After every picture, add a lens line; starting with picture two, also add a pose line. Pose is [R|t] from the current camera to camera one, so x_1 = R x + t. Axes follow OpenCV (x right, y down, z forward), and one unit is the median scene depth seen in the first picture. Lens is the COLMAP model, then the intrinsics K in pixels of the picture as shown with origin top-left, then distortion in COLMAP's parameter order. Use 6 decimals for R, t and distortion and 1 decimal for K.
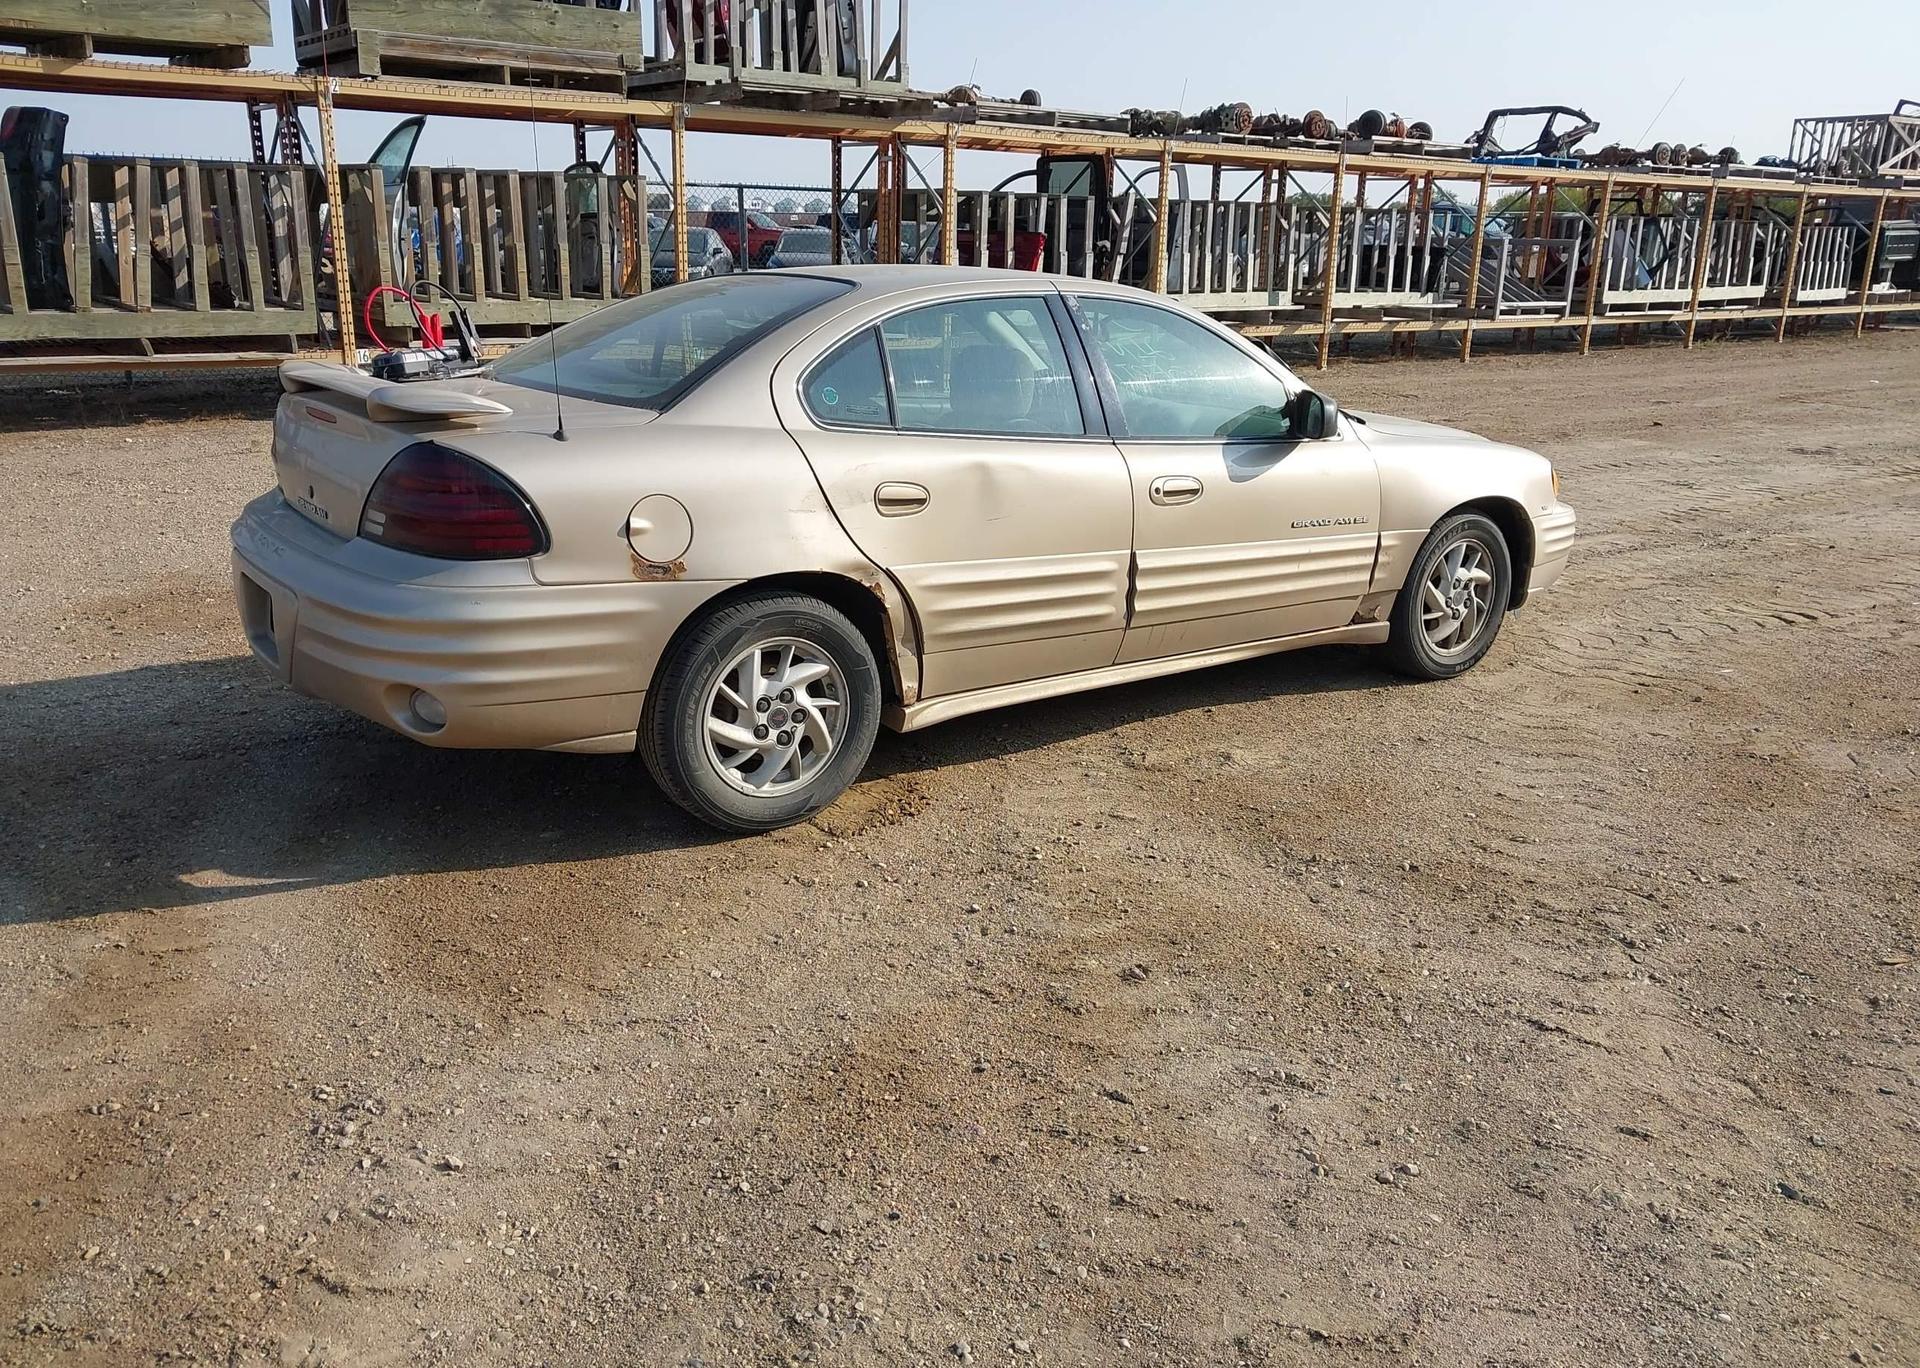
lens RADIAL K [[1519.3, 0, 944.1], [0, 1519.3, 679.1], [0, 0, 1]] dist [0.012835, -0.003880]
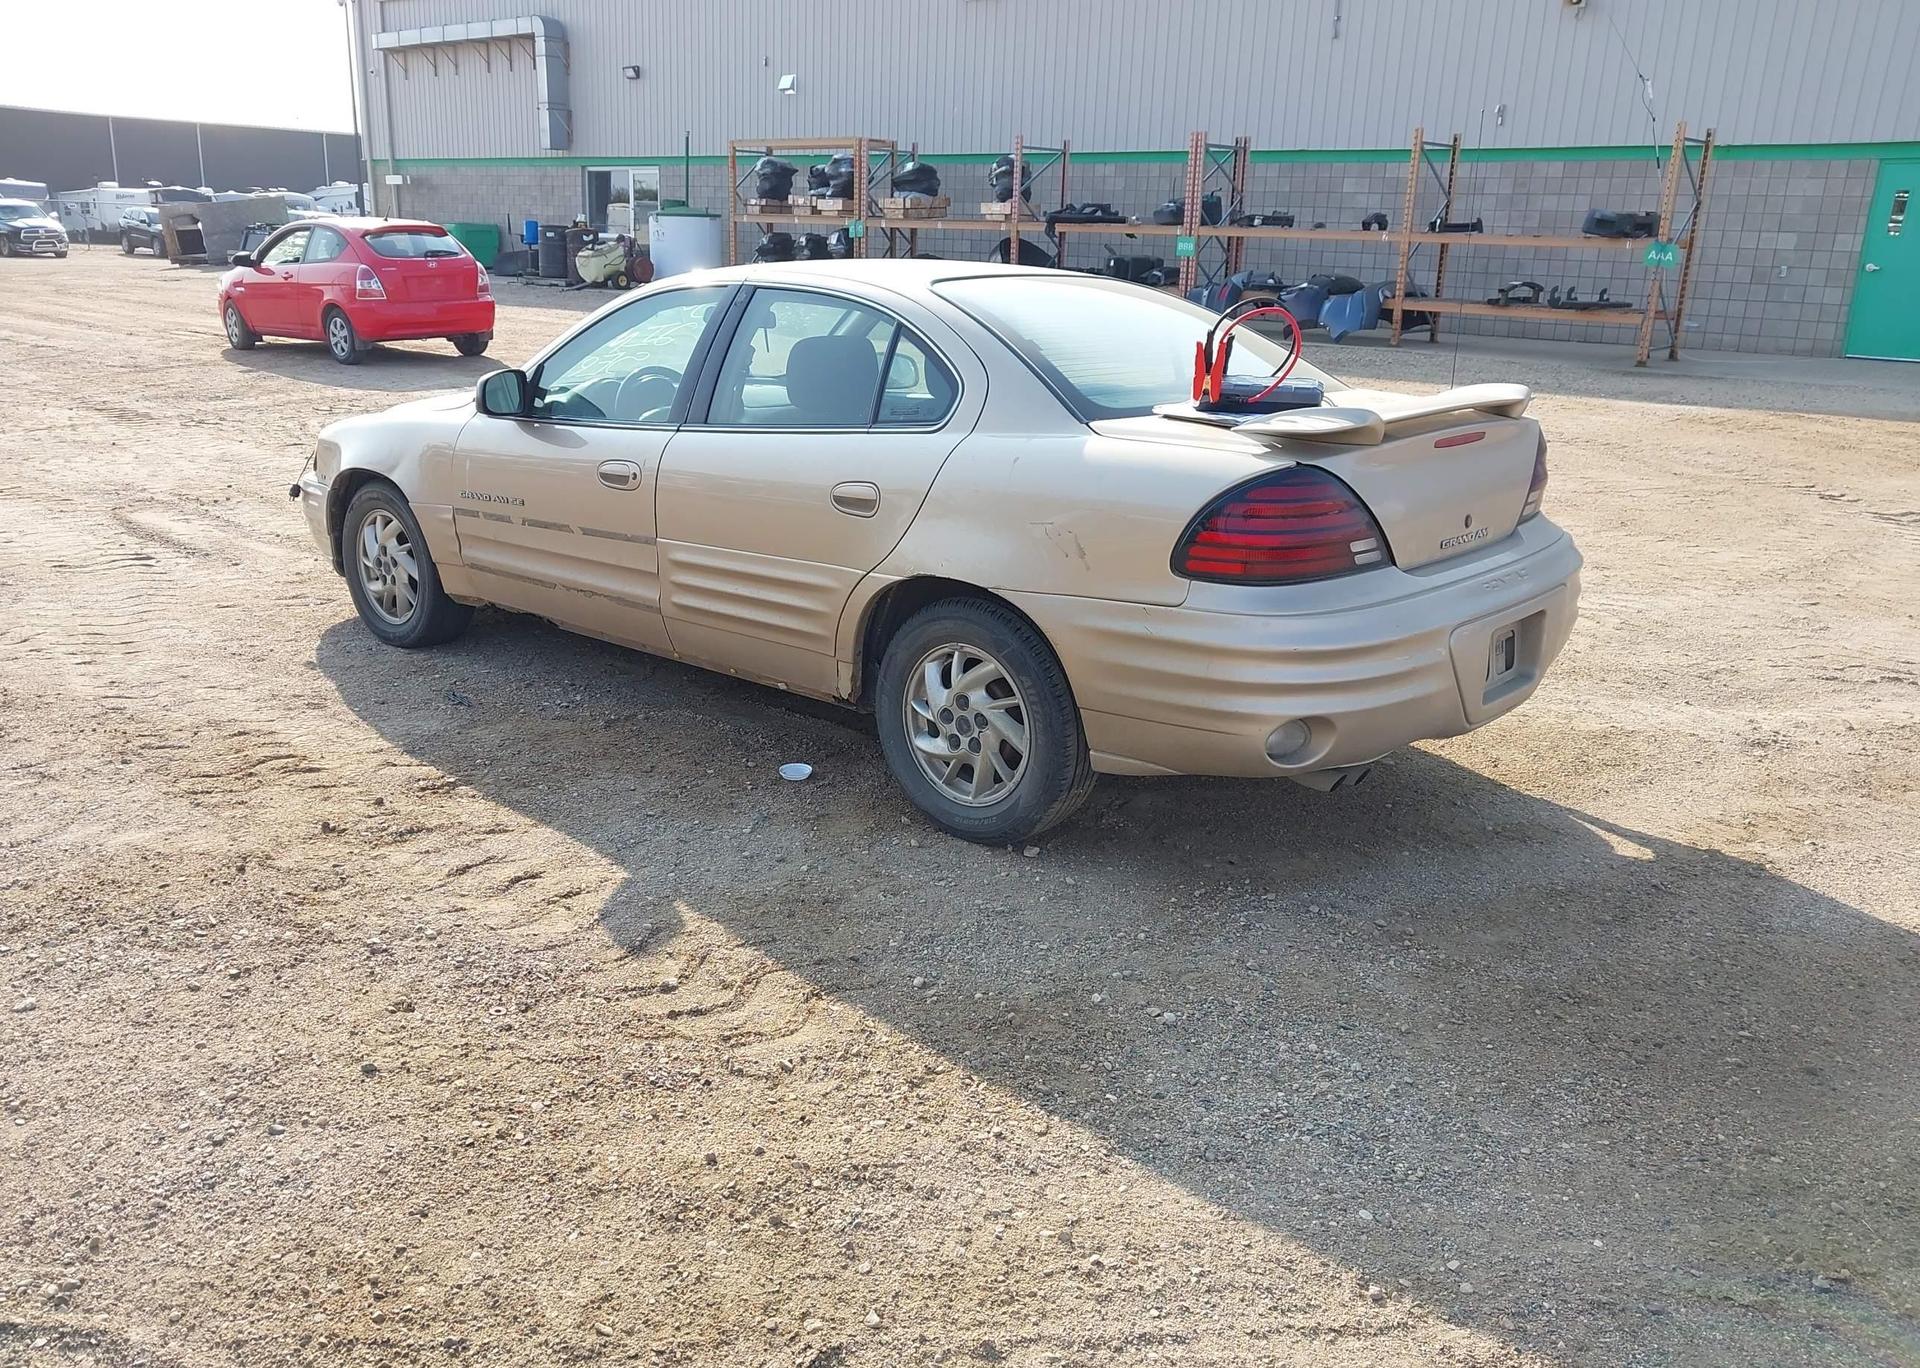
lens RADIAL K [[1519.3, 0, 928.9], [0, 1519.3, 675.9], [0, 0, 1]] dist [0.012835, -0.003880]
pose [[-0.221400, -0.286350, 0.932194, -0.930751], [0.242544, 0.909709, 0.337049, -0.324697], [-0.944539, 0.300721, -0.131957, 1.089437]]
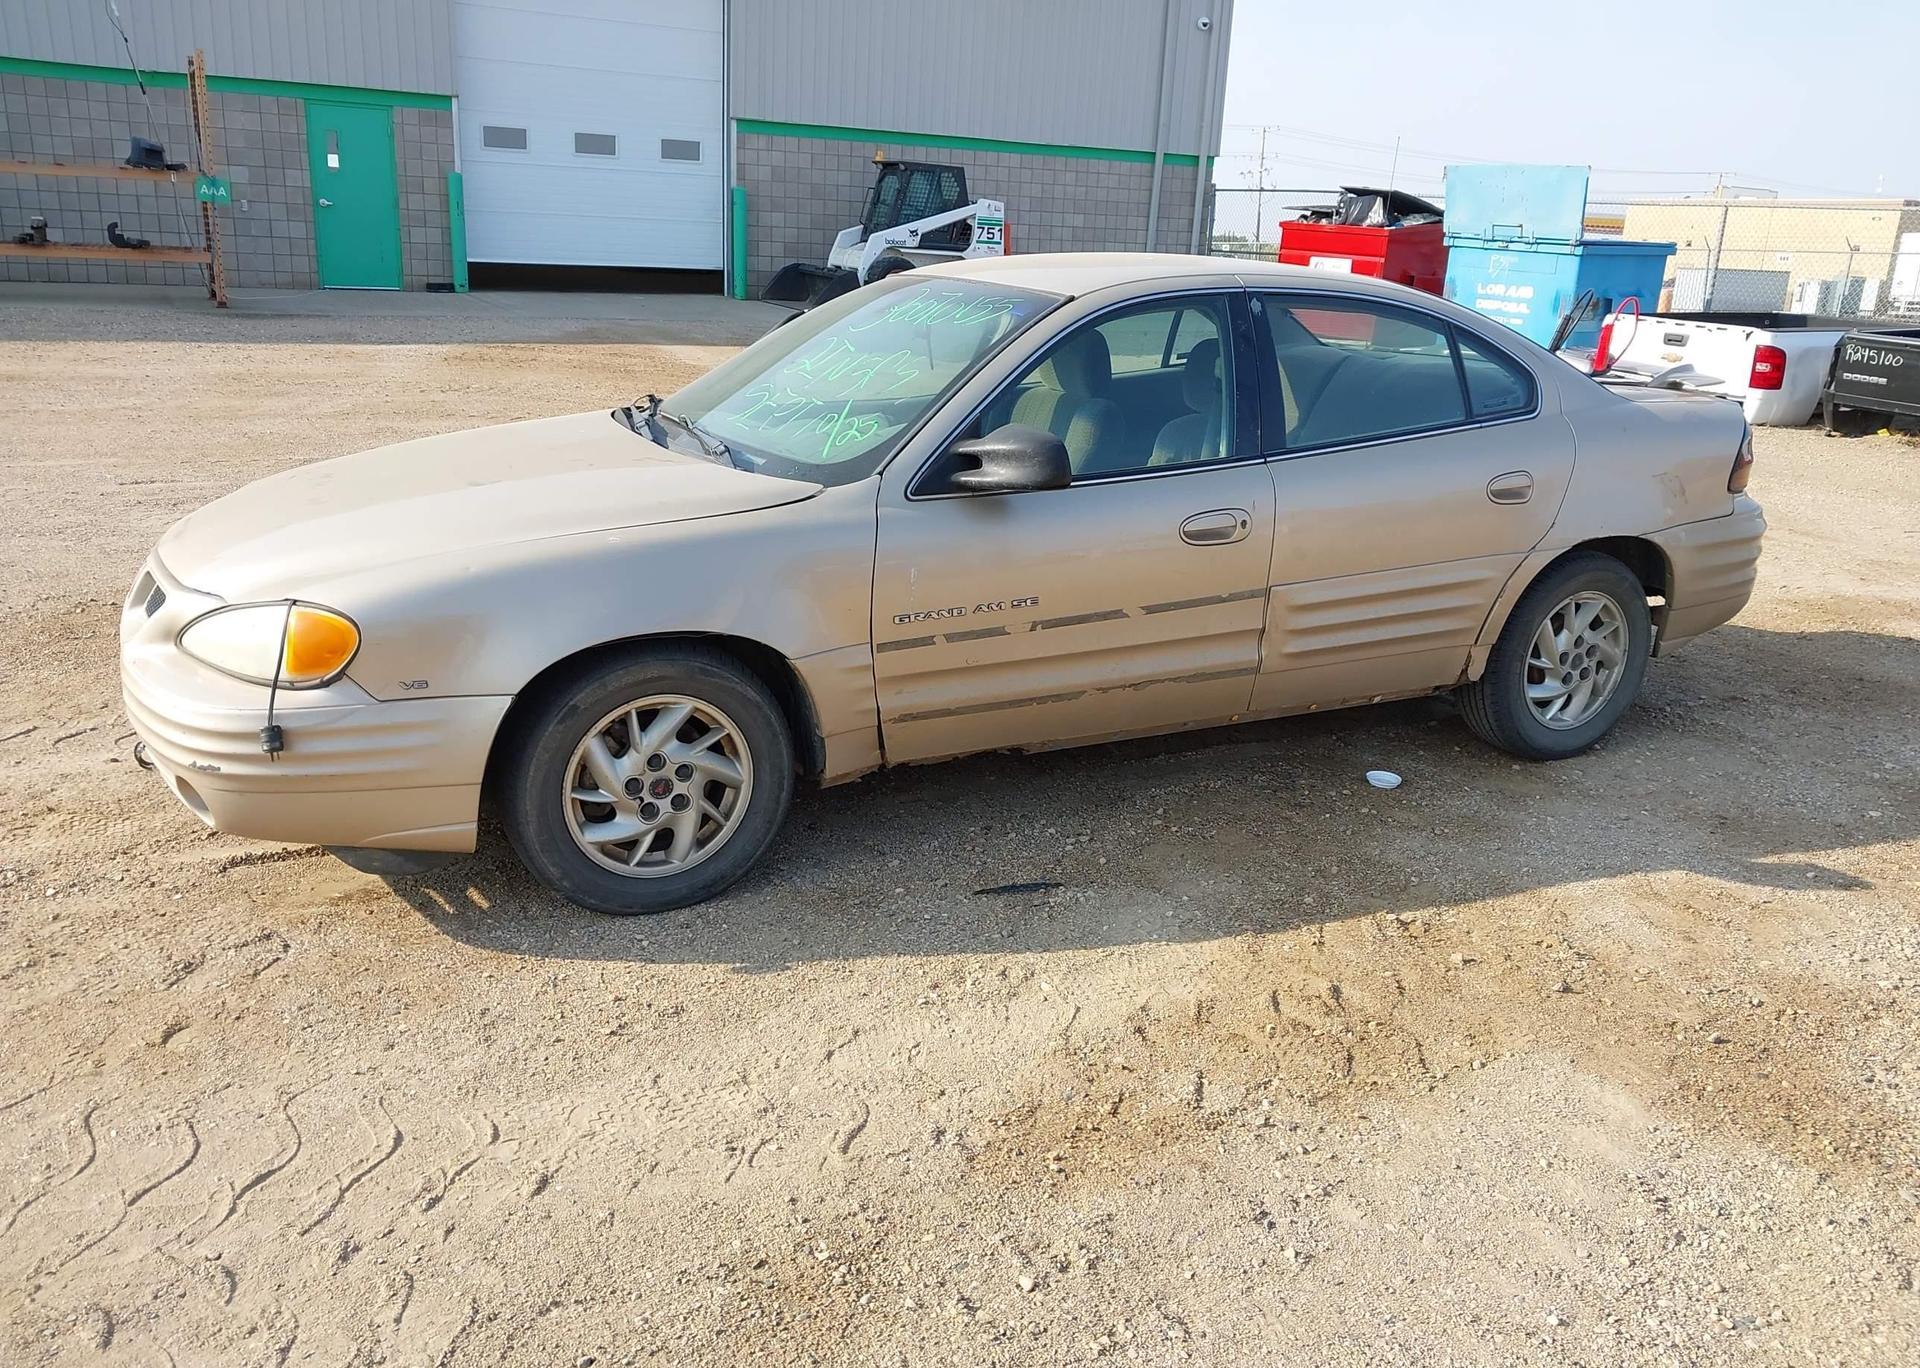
lens RADIAL K [[1519.3, 0, 924.5], [0, 1519.3, 695.5], [0, 0, 1]] dist [0.012835, -0.003880]
pose [[-0.984739, -0.098897, 0.143209, -0.031830], [-0.004612, 0.837395, 0.546578, -0.505044], [-0.173978, 0.537576, -0.825072, 1.764069]]
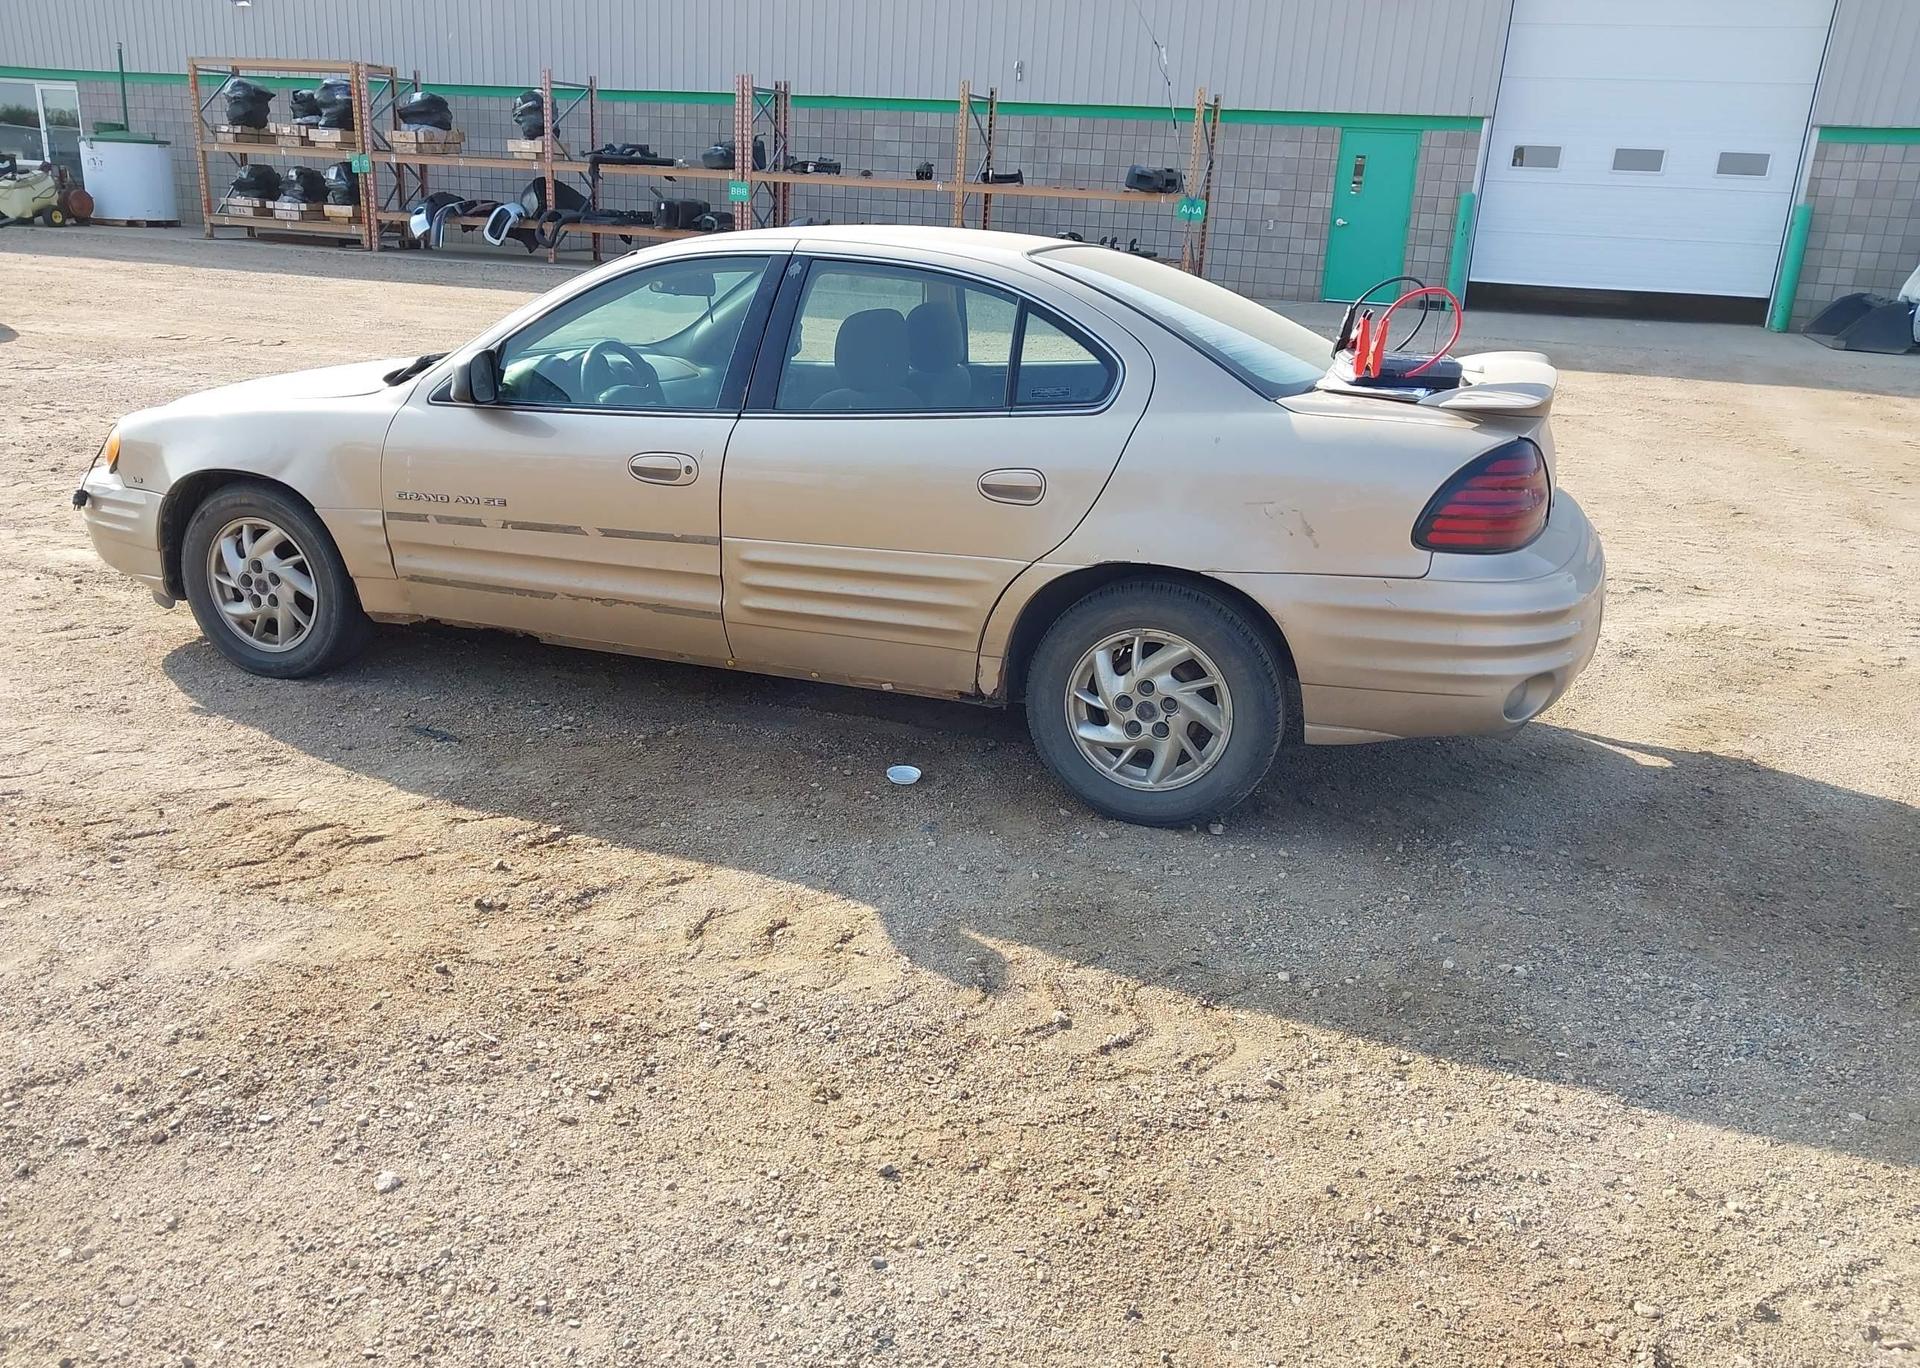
lens RADIAL K [[1519.3, 0, 936.9], [0, 1519.3, 677.6], [0, 0, 1]] dist [0.012835, -0.003880]
pose [[-0.554967, -0.284524, 0.781701, -0.768371], [0.181452, 0.875659, 0.447545, -0.407883], [-0.811841, 0.390214, -0.434334, 1.370638]]
